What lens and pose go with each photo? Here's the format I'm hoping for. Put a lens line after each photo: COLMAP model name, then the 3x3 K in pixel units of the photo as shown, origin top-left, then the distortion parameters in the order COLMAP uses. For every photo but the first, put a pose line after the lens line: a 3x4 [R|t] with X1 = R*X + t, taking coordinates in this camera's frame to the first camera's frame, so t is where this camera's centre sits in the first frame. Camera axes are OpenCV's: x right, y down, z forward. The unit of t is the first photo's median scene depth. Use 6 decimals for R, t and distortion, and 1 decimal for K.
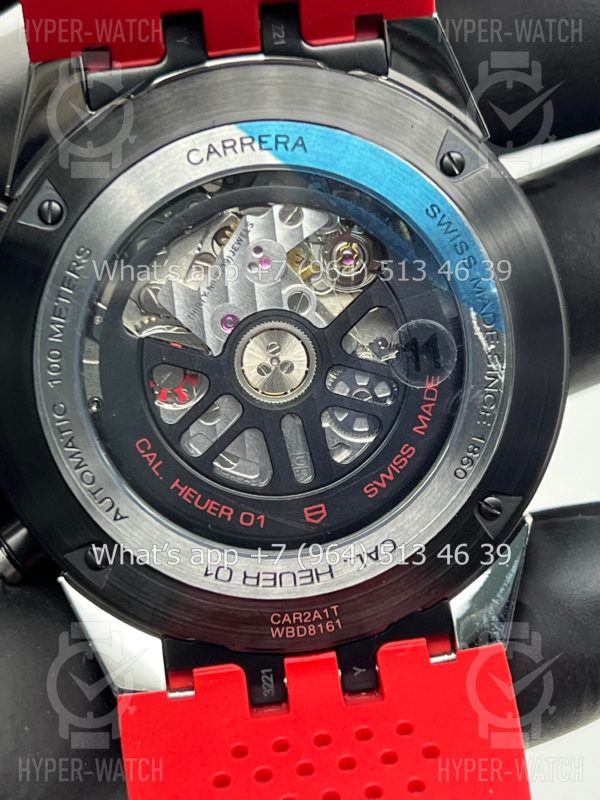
lens RADIAL K [[1893.1, 0, 291.4], [0, 1893.1, 397.5], [0, 0, 1]] dist [0.172208, 0.000000]
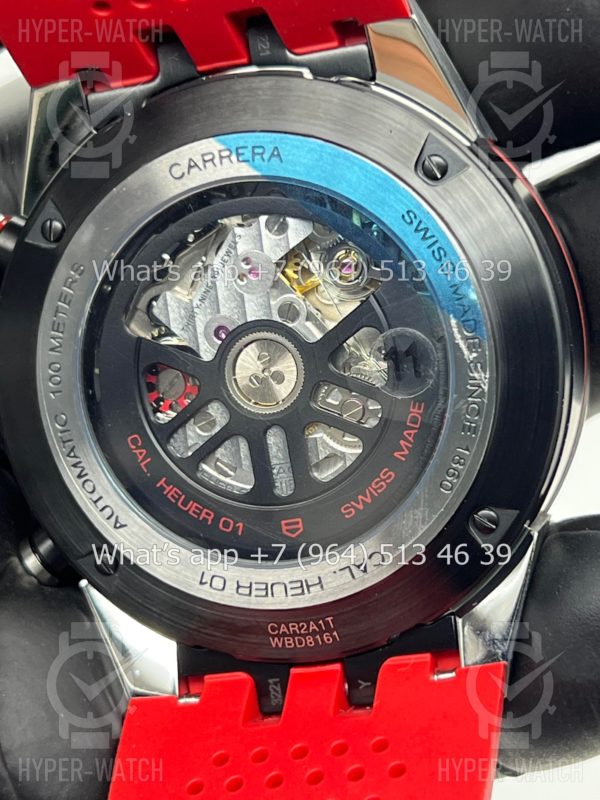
lens RADIAL K [[1893.1, 0, 300.7], [0, 1893.1, 399.4], [0, 0, 1]] dist [0.172208, 0.000000]
pose [[0.951243, -0.004165, -0.308414, 0.319576], [0.005398, 0.999980, 0.003144, -0.007591], [0.308395, -0.004655, 0.951247, 0.052968]]
